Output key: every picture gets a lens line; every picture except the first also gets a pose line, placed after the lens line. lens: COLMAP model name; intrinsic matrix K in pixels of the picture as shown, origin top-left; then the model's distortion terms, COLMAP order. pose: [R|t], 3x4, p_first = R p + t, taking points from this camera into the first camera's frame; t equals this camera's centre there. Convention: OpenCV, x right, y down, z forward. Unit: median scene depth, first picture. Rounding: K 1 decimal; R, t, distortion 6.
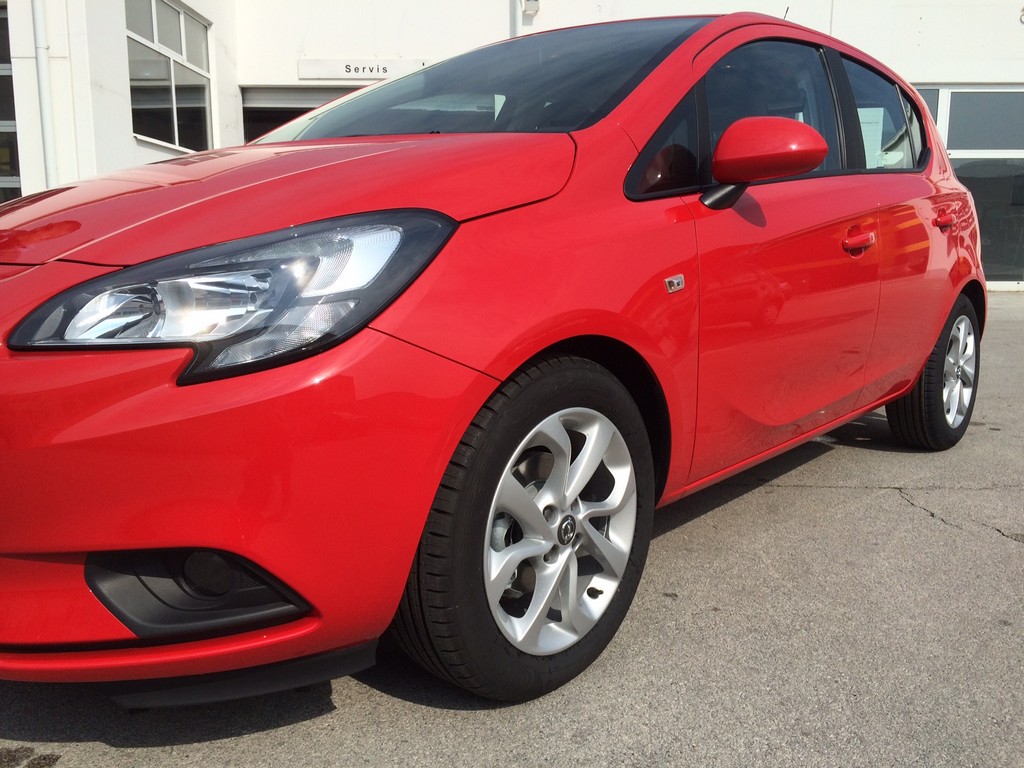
lens RADIAL K [[863.0, 0, 512.0], [0, 863.0, 384.0], [0, 0, 1]] dist [0.074932, -0.103684]
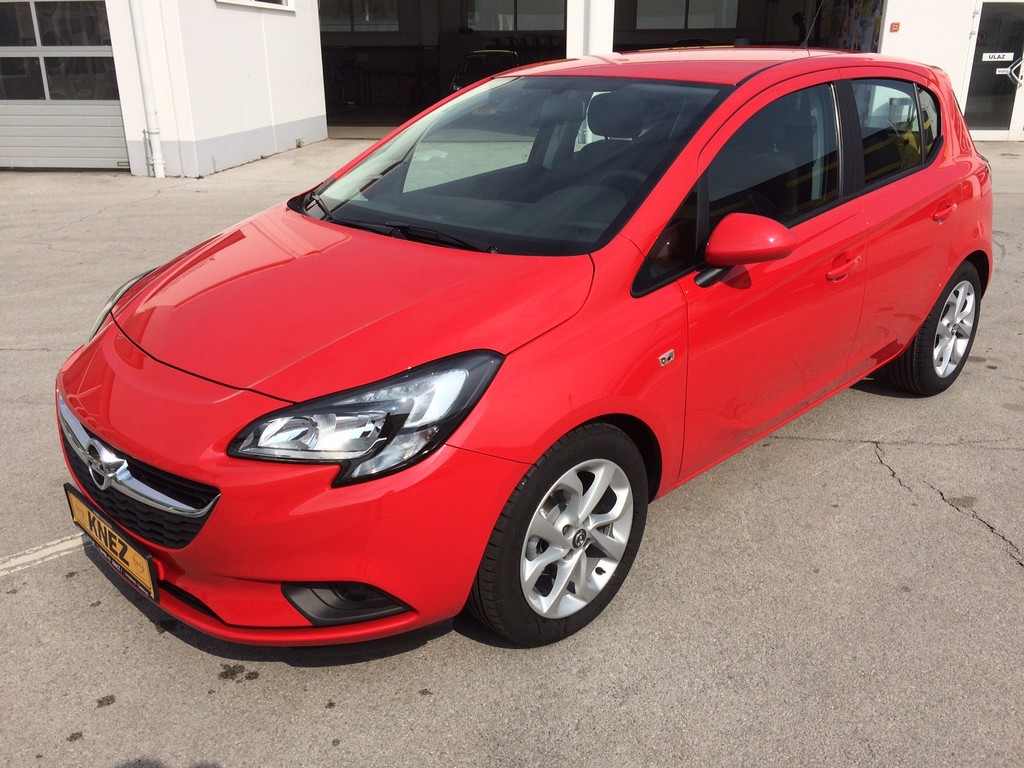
lens RADIAL K [[863.0, 0, 512.0], [0, 863.0, 384.0], [0, 0, 1]] dist [0.074932, -0.103684]
pose [[0.996510, 0.022231, -0.080464, 0.061263], [-0.004922, 0.977859, 0.209205, -0.394243], [0.083333, -0.208079, 0.974556, -0.388937]]
